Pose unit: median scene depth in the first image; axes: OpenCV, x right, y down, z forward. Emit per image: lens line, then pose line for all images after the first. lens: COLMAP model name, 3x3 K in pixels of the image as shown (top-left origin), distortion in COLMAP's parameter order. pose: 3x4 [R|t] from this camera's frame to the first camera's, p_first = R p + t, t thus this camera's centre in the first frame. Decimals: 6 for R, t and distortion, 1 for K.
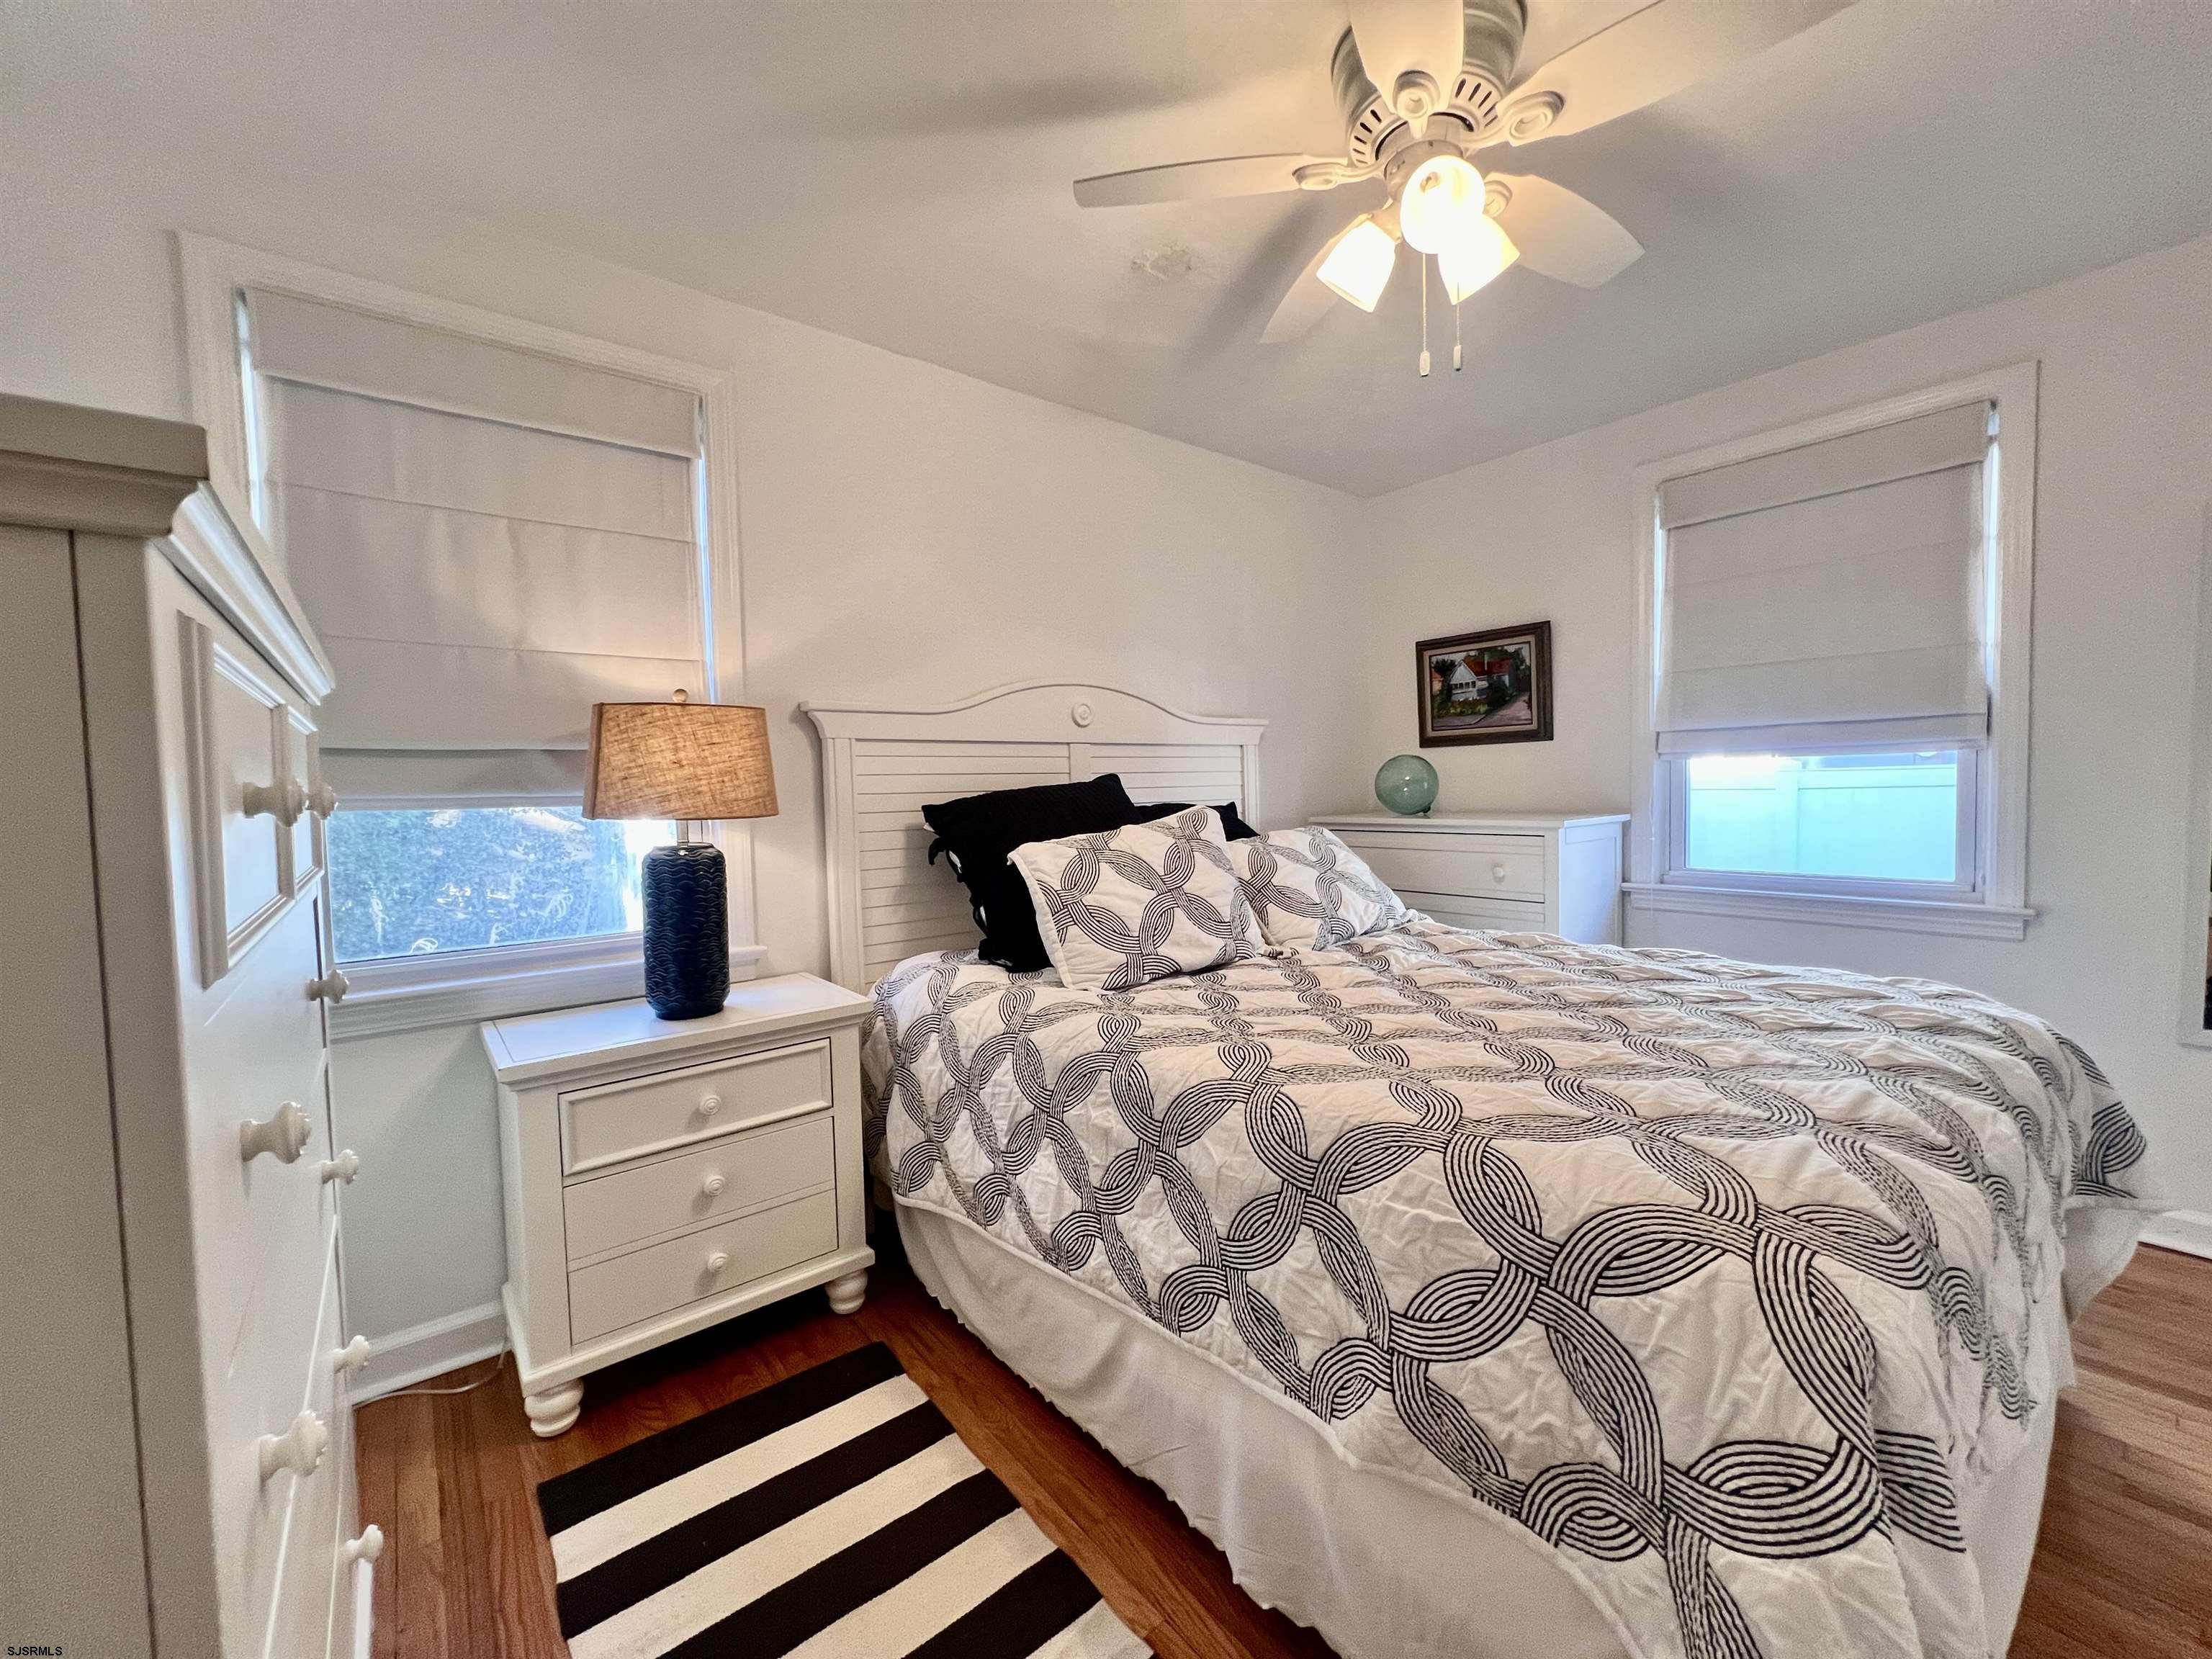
lens RADIAL K [[886.1, 0, 1106.0], [0, 886.1, 829.5], [0, 0, 1]] dist [-0.007454, 0.002525]
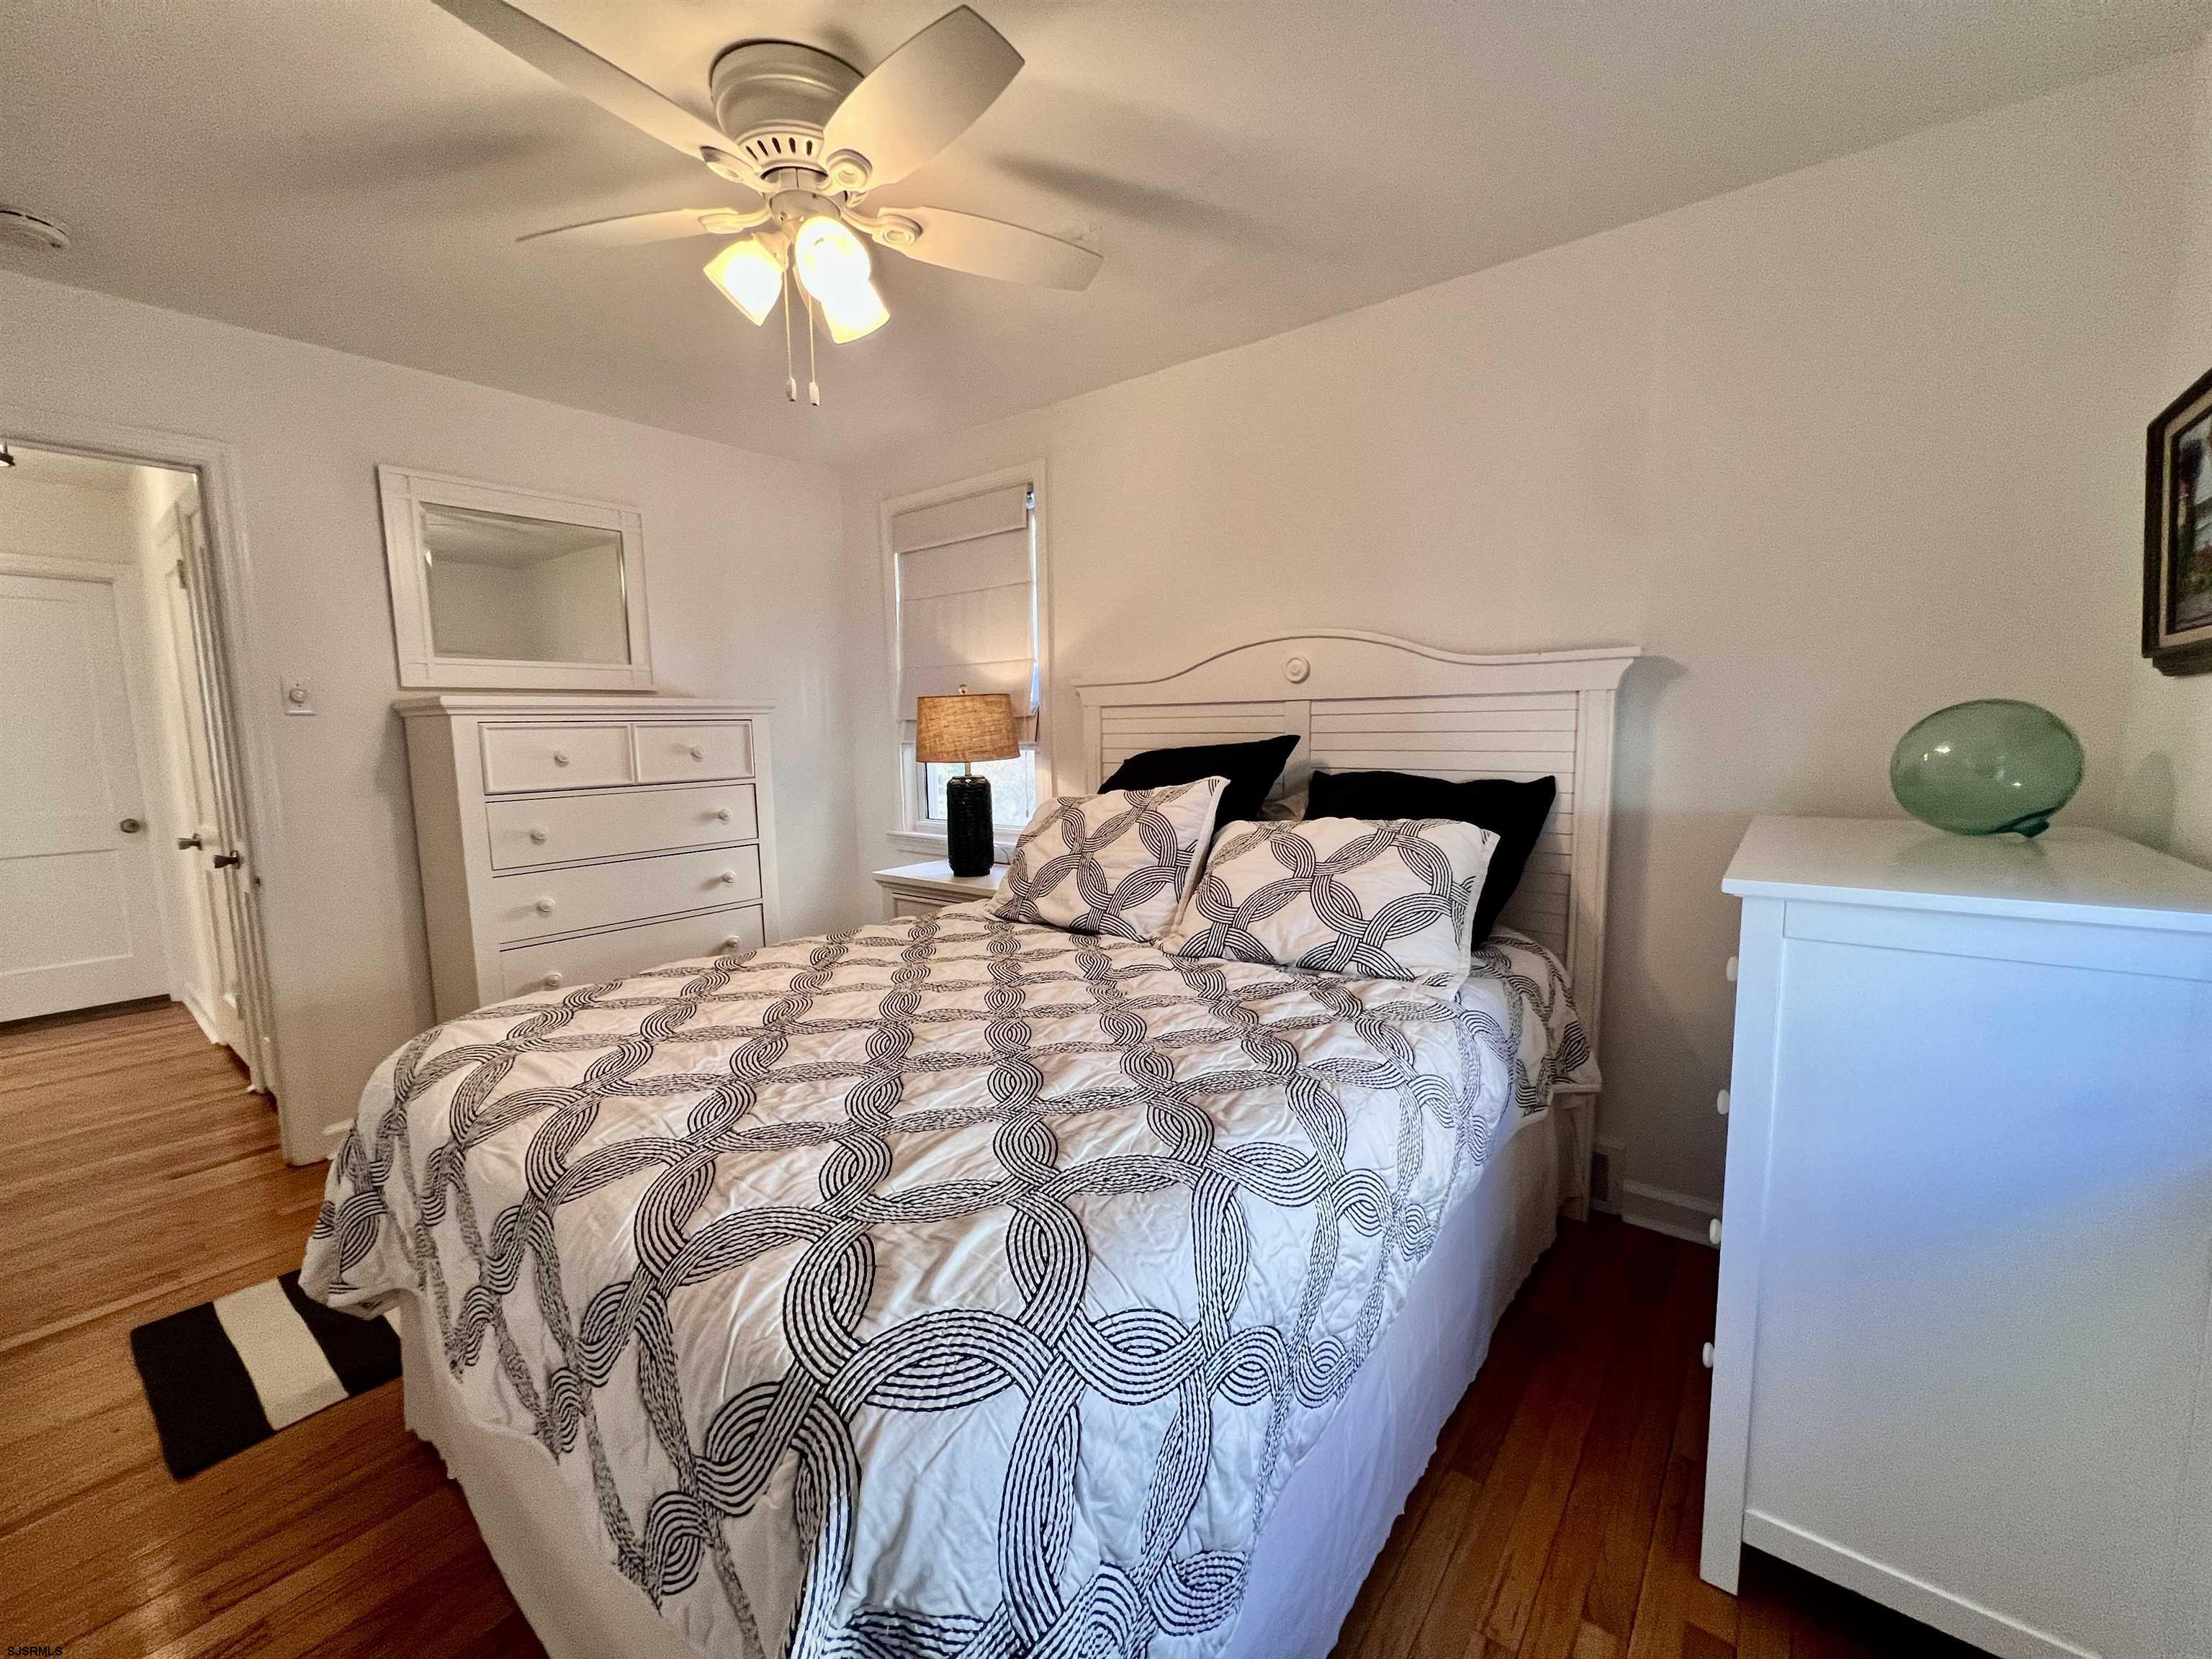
lens RADIAL K [[886.1, 0, 1106.0], [0, 886.1, 829.5], [0, 0, 1]] dist [-0.007454, 0.002525]
pose [[0.213281, 0.130858, -0.968188, 1.188779], [-0.045478, 0.991245, 0.123956, -0.097303], [0.975932, 0.017594, 0.217365, 0.857950]]
